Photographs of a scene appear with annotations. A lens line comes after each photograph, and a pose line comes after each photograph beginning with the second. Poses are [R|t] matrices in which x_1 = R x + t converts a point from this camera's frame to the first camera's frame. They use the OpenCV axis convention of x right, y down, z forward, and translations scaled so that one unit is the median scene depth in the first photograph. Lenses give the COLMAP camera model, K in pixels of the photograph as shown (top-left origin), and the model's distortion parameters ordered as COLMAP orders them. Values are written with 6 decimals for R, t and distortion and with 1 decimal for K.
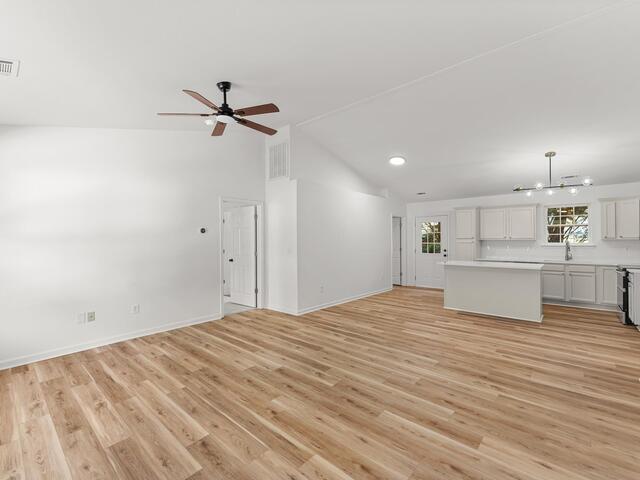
lens RADIAL K [[286.9, 0, 320.7], [0, 286.9, 238.2], [0, 0, 1]] dist [0.000175, -0.001238]
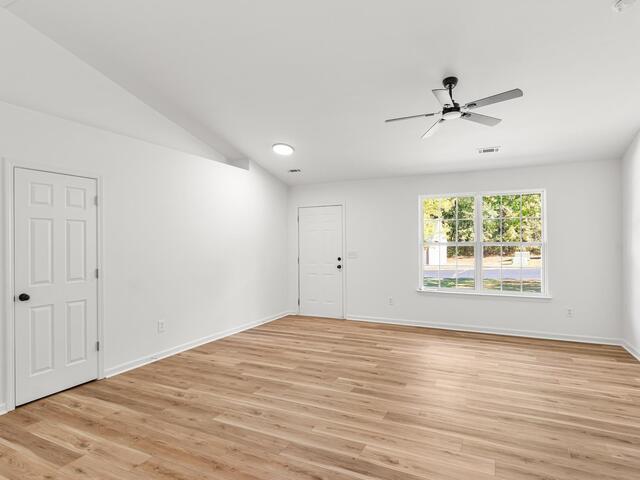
lens RADIAL K [[373.5, 0, 314.2], [0, 373.5, 239.8], [0, 0, 1]] dist [0.002843, -0.001888]
pose [[-0.971198, 0.011147, -0.238014, 0.289148], [0.013424, 0.999878, -0.007949, 0.001876], [0.237897, -0.010915, -0.971229, 1.475304]]
